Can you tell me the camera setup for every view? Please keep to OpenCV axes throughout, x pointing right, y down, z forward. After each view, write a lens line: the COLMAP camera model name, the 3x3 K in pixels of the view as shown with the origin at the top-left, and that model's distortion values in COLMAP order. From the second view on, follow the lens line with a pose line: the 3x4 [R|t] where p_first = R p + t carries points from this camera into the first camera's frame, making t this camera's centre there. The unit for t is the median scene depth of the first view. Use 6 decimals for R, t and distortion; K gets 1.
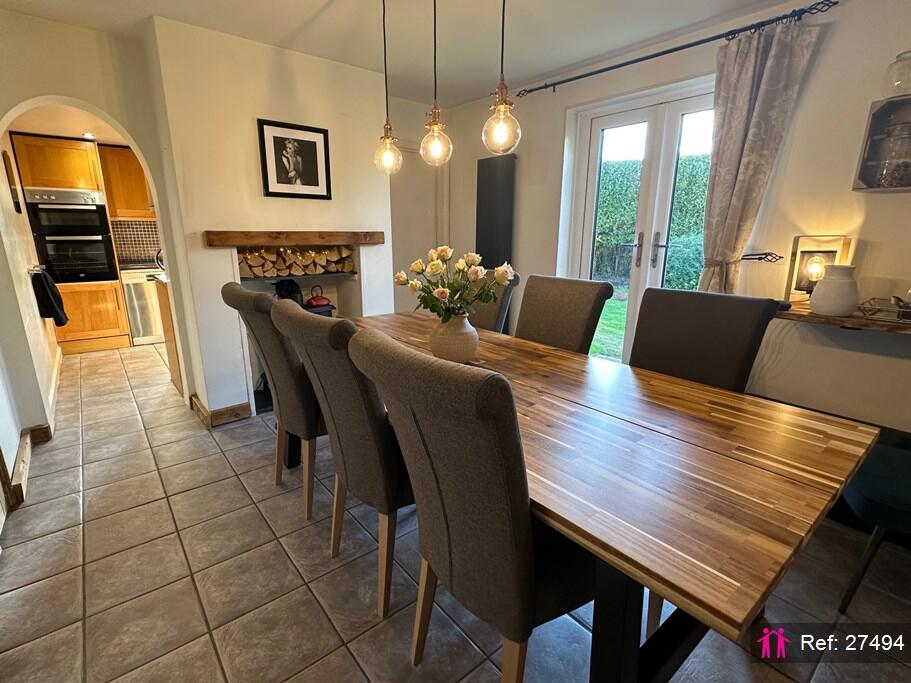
lens RADIAL K [[444.0, 0, 456.5], [0, 444.0, 349.6], [0, 0, 1]] dist [-0.005562, -0.000724]
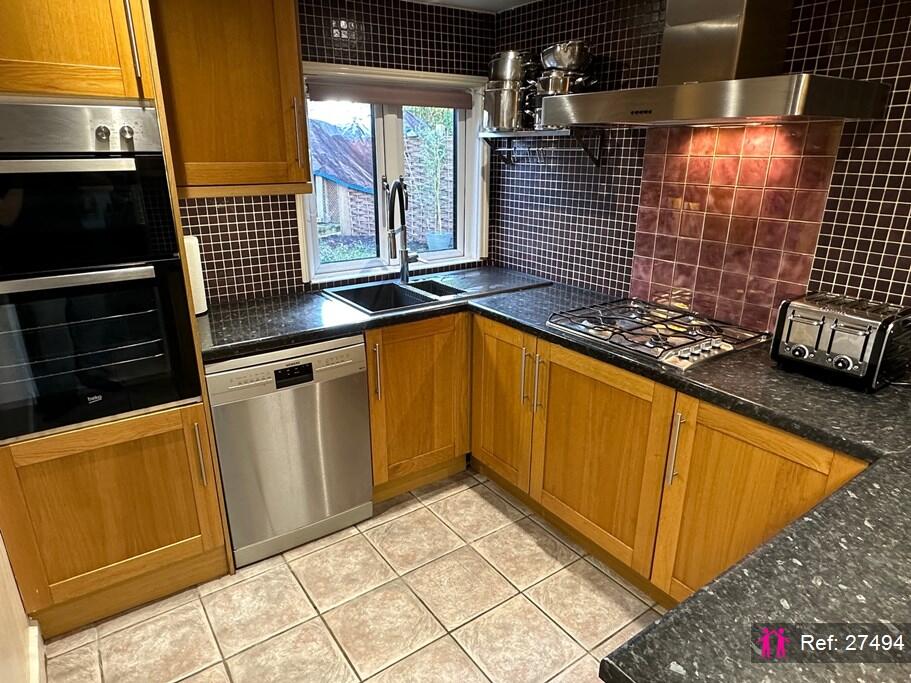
lens RADIAL K [[563.7, 0, 451.6], [0, 563.7, 345.0], [0, 0, 1]] dist [-0.006574, -0.001385]
pose [[0.997288, 0.026257, -0.068749, -0.498906], [-0.021171, 0.997056, 0.073697, -0.201868], [0.070482, -0.072042, 0.994908, 0.549904]]
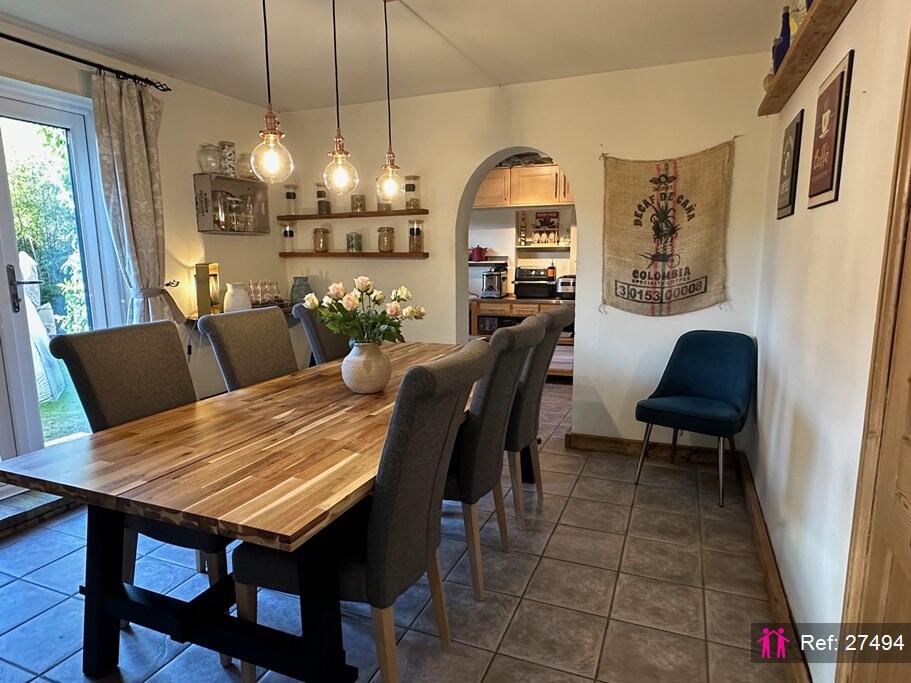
lens RADIAL K [[563.7, 0, 453.4], [0, 563.7, 339.6], [0, 0, 1]] dist [-0.006574, -0.001385]
pose [[-0.474565, -0.138245, 0.869297, -1.469960], [0.234056, 0.932216, 0.276026, -0.477415], [-0.848532, 0.334456, -0.410040, 1.640858]]
